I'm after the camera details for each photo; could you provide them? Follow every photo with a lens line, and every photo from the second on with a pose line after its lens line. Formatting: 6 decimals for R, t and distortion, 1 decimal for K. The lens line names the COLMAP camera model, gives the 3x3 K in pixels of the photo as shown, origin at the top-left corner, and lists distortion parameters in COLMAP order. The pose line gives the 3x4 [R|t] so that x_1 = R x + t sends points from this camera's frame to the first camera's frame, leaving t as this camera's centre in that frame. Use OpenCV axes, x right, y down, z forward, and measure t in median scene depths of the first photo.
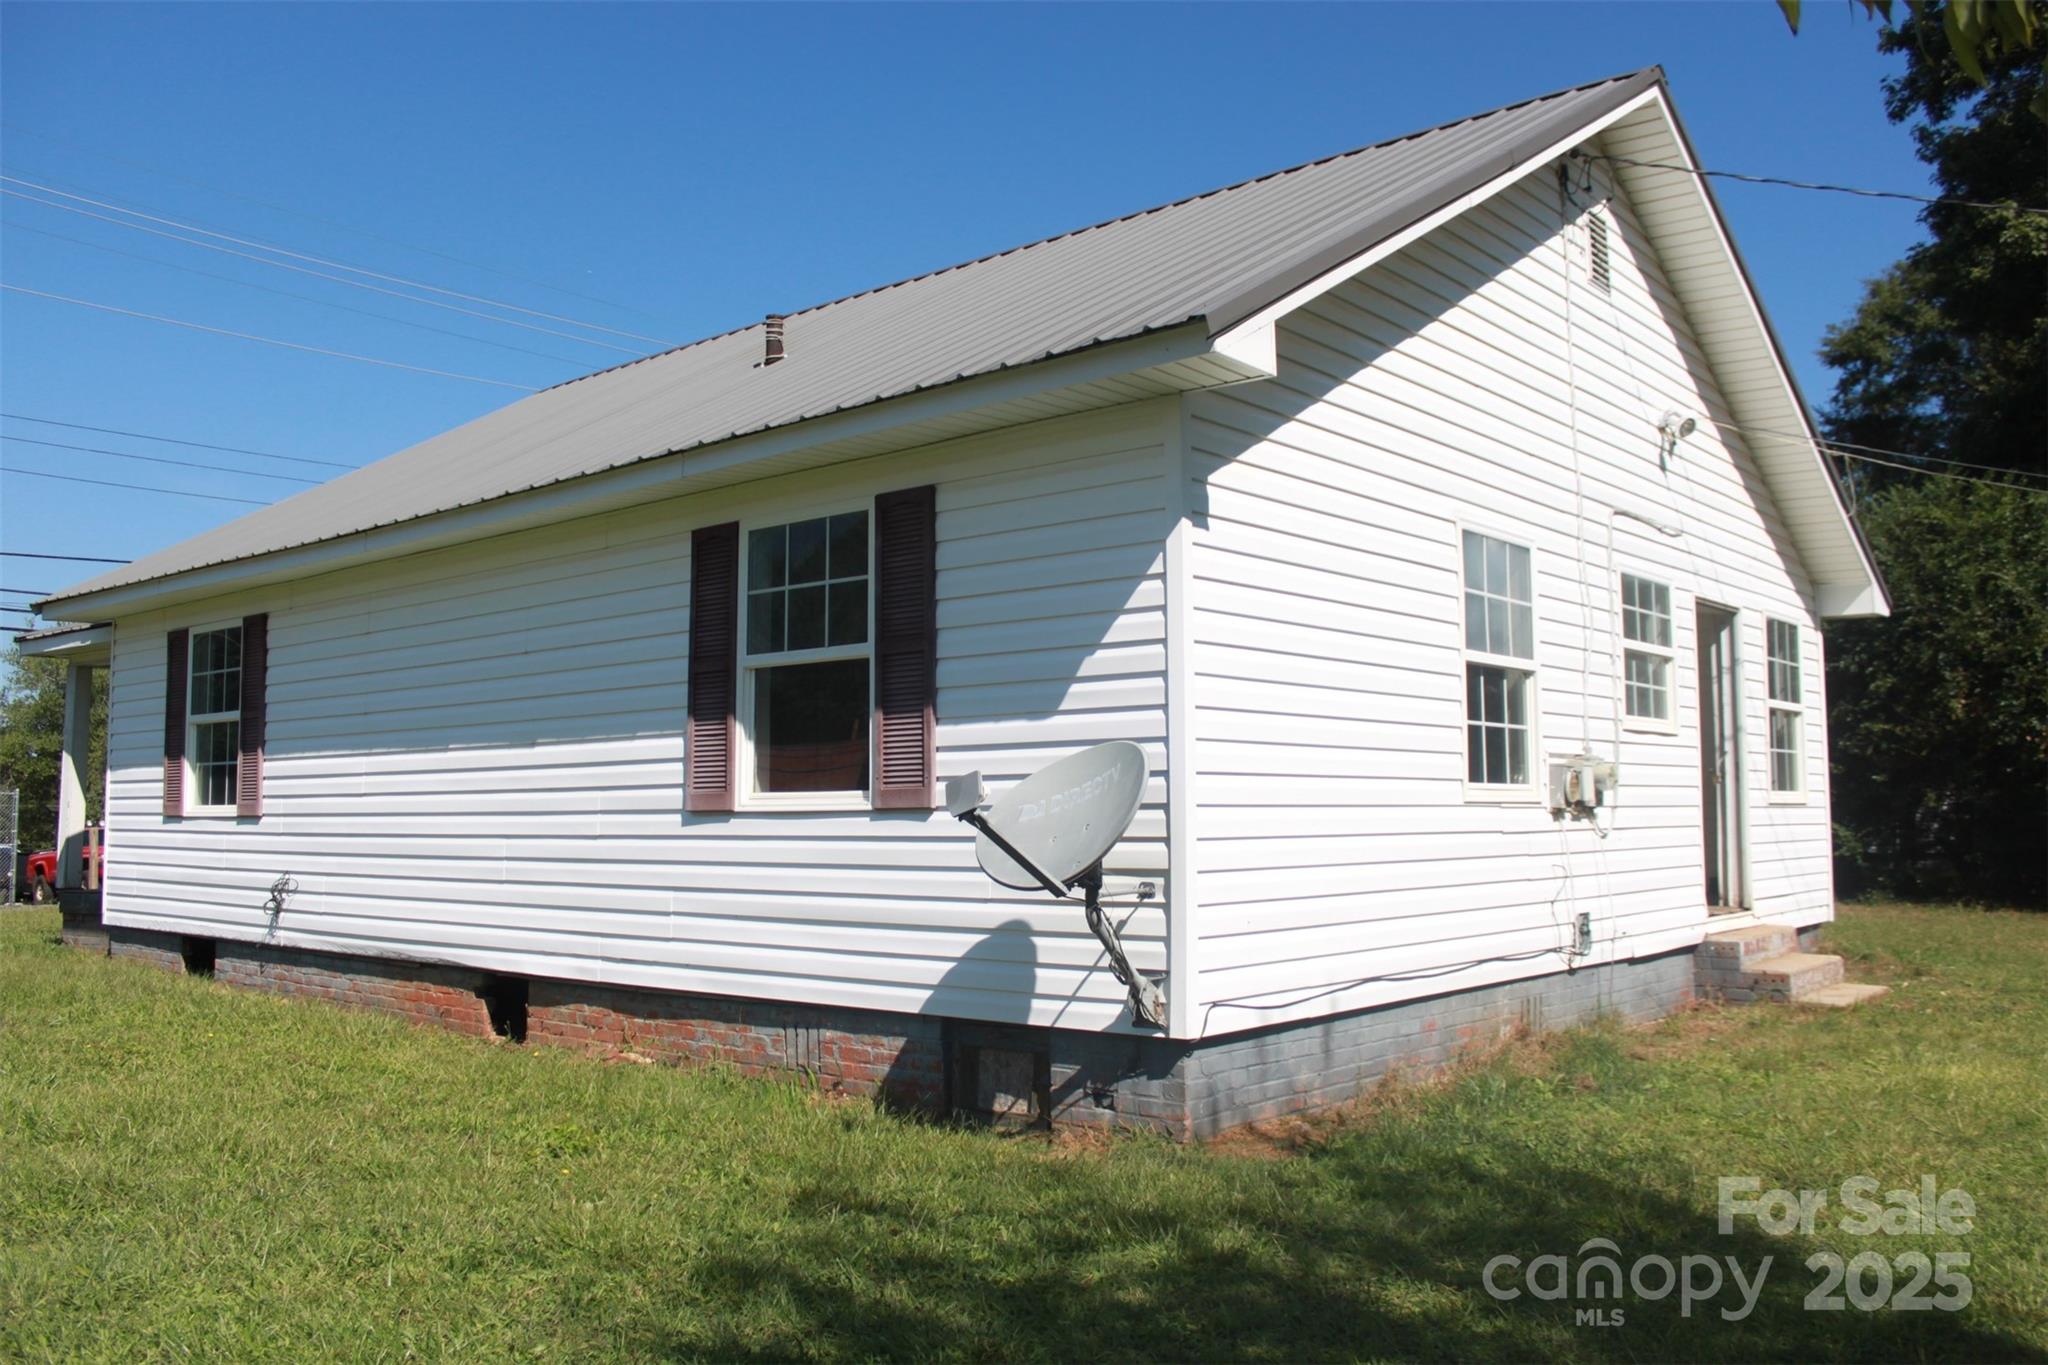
lens RADIAL K [[1945.3, 0, 855.6], [0, 1945.3, 675.3], [0, 0, 1]] dist [-0.172641, 0.133125]
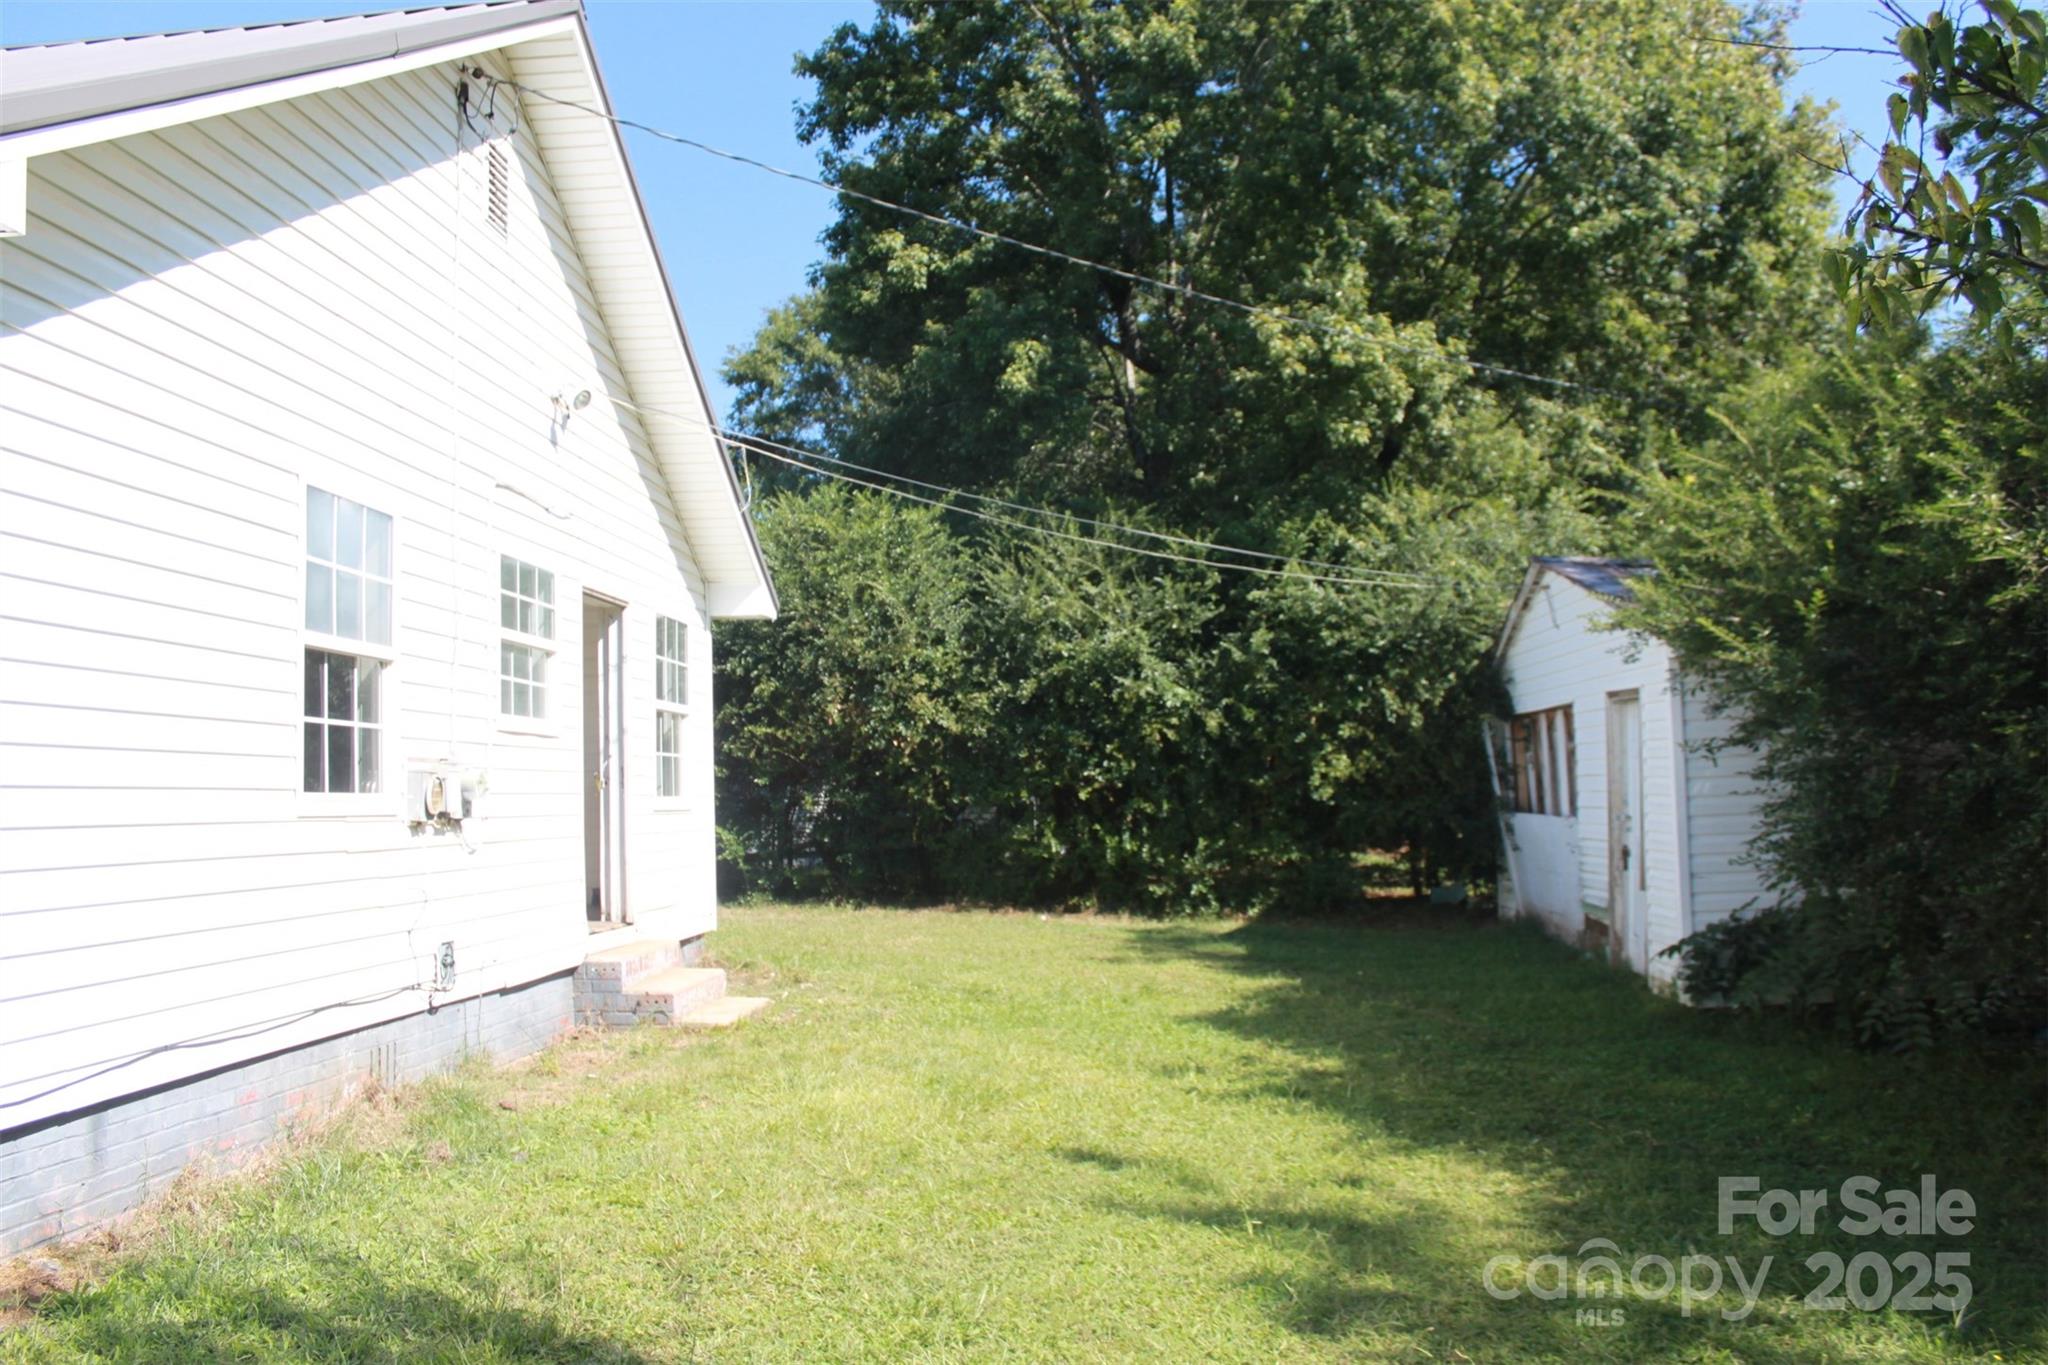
lens RADIAL K [[1699.1, 0, 1027.3], [0, 1699.1, 665.9], [0, 0, 1]] dist [-0.165168, 0.139733]
pose [[0.786874, 0.030666, 0.616351, 0.109787], [-0.026596, 0.999522, -0.015777, 0.003907], [-0.616540, -0.003978, 0.787313, 0.218207]]
